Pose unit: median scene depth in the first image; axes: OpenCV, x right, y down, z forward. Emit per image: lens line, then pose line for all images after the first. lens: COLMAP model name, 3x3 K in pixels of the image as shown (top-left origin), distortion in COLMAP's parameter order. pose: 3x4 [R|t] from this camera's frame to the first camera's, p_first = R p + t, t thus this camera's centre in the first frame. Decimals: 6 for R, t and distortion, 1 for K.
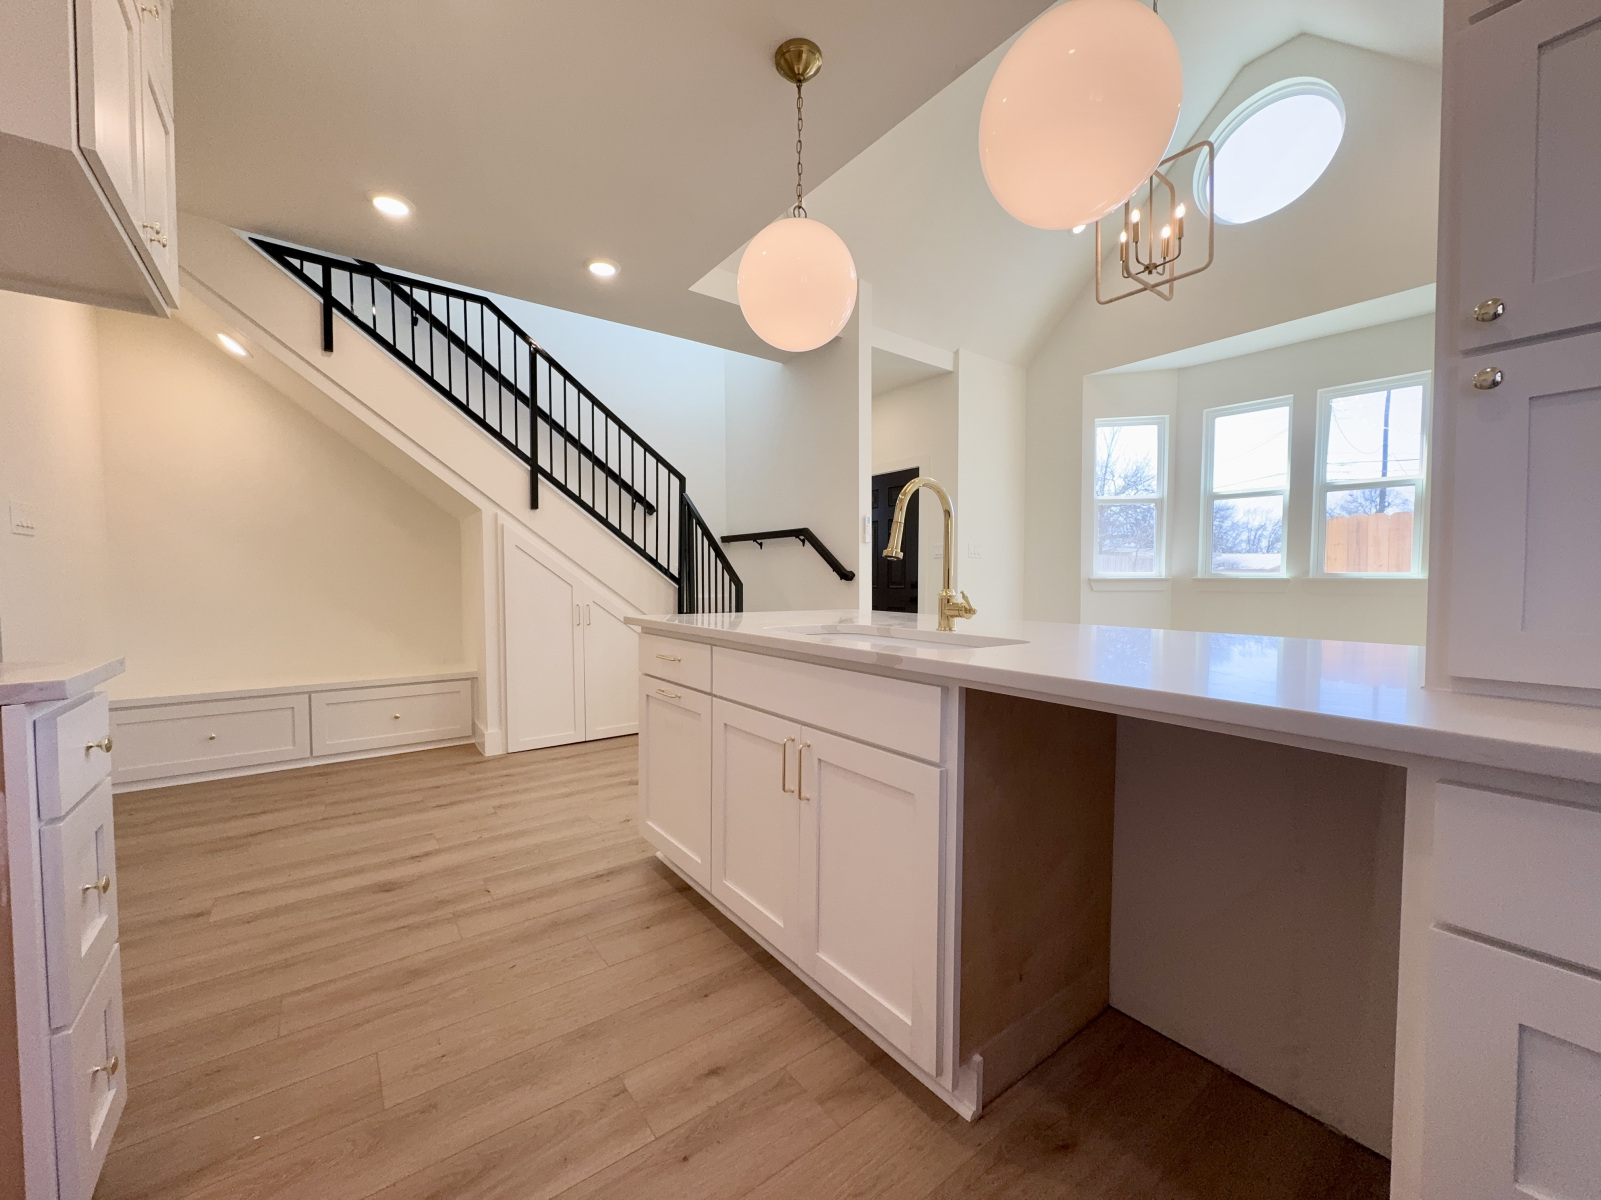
lens RADIAL K [[633.1, 0, 801.5], [0, 633.1, 597.7], [0, 0, 1]] dist [-0.000524, -0.000115]
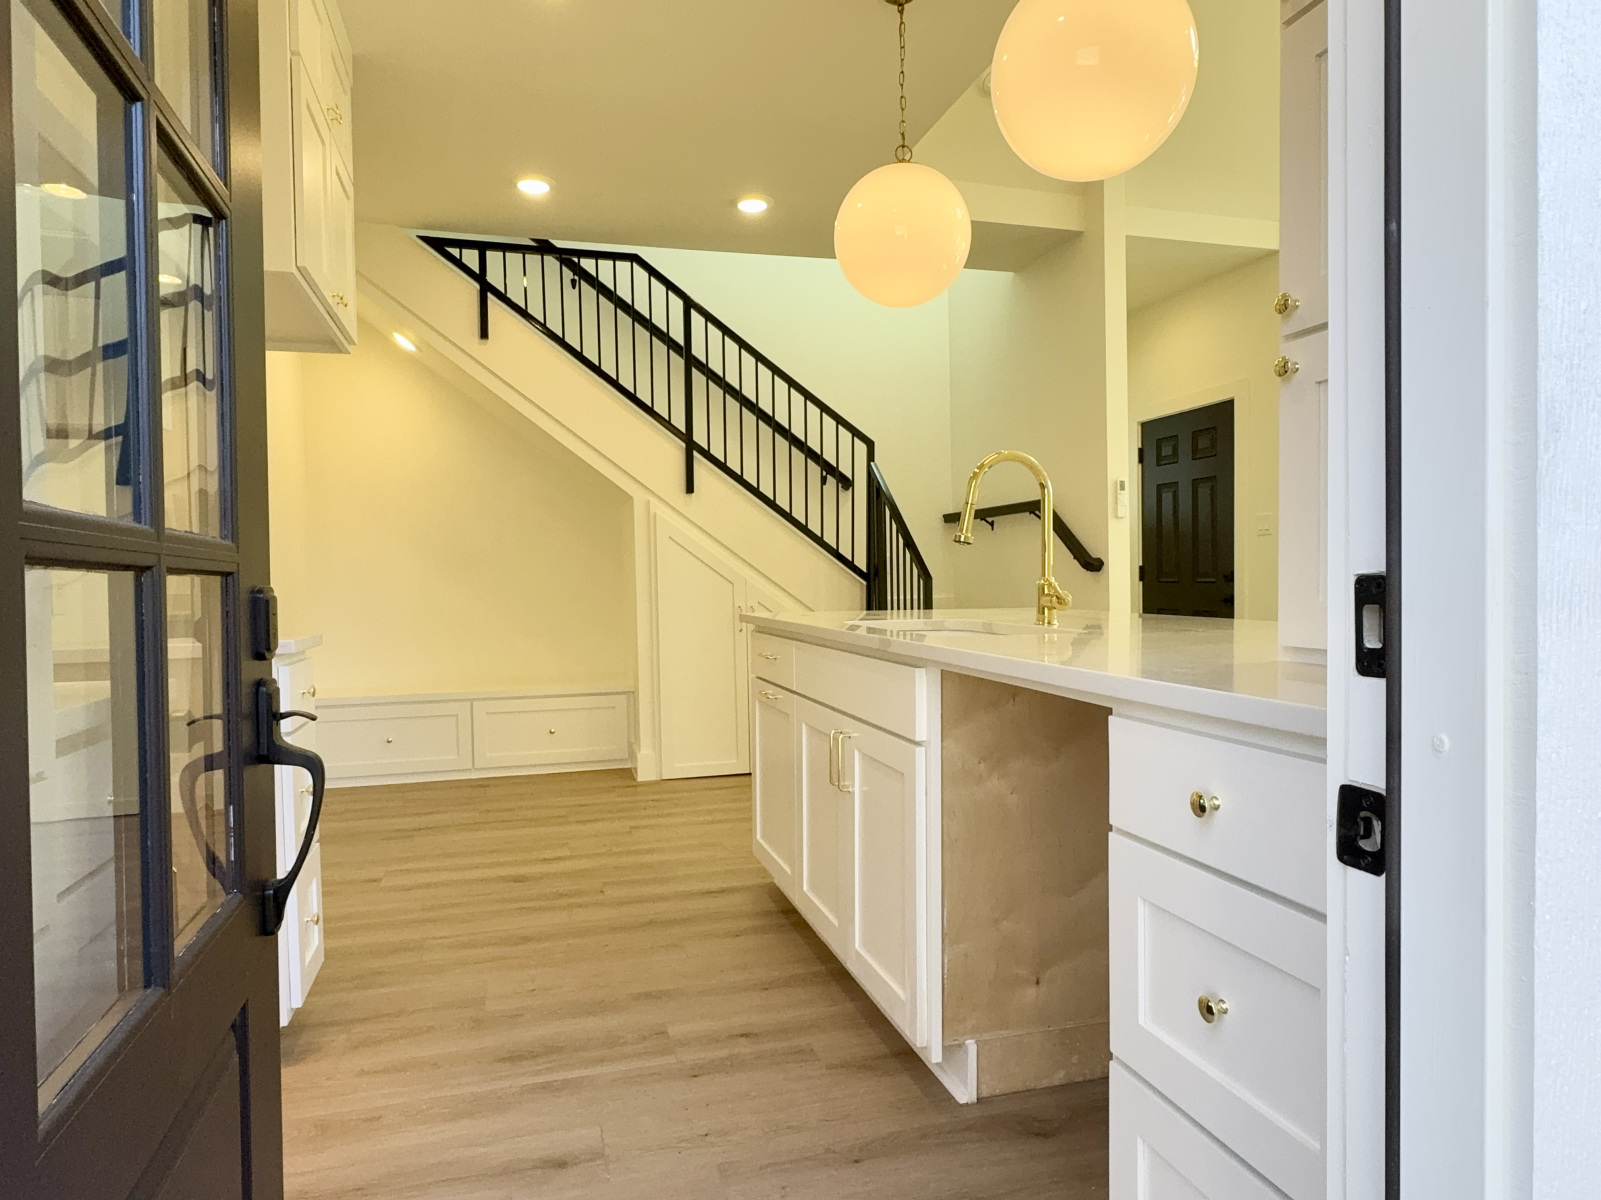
lens RADIAL K [[988.7, 0, 800.5], [0, 988.7, 600.0], [0, 0, 1]] dist [-0.002671, -0.000384]
pose [[0.933015, -0.007588, -0.359758, 0.210482], [0.005704, 0.999964, -0.006297, 0.012759], [0.359793, 0.003823, 0.933024, -0.196776]]
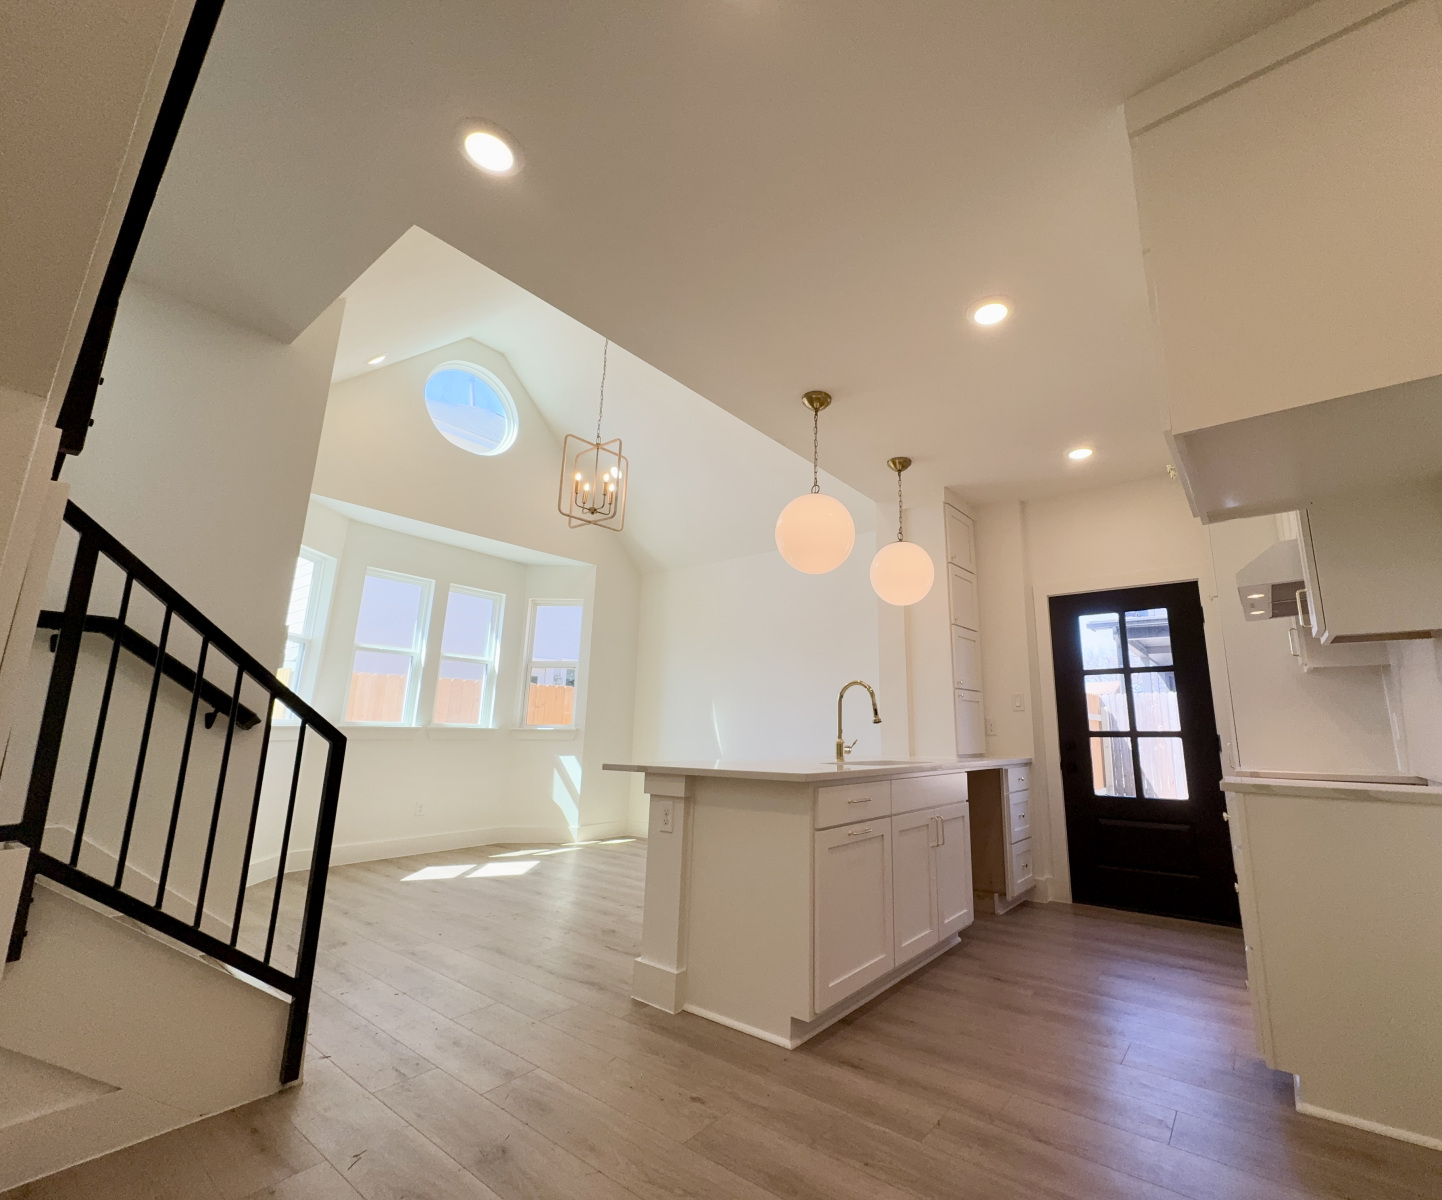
lens RADIAL K [[632.4, 0, 800.0], [0, 632.4, 602.6], [0, 0, 1]] dist [-0.002057, -0.000139]
pose [[-0.294199, 0.191491, 0.936364, -0.811839], [0.015846, 0.980565, -0.195552, -0.023813], [-0.955613, -0.042693, -0.291516, 0.873114]]
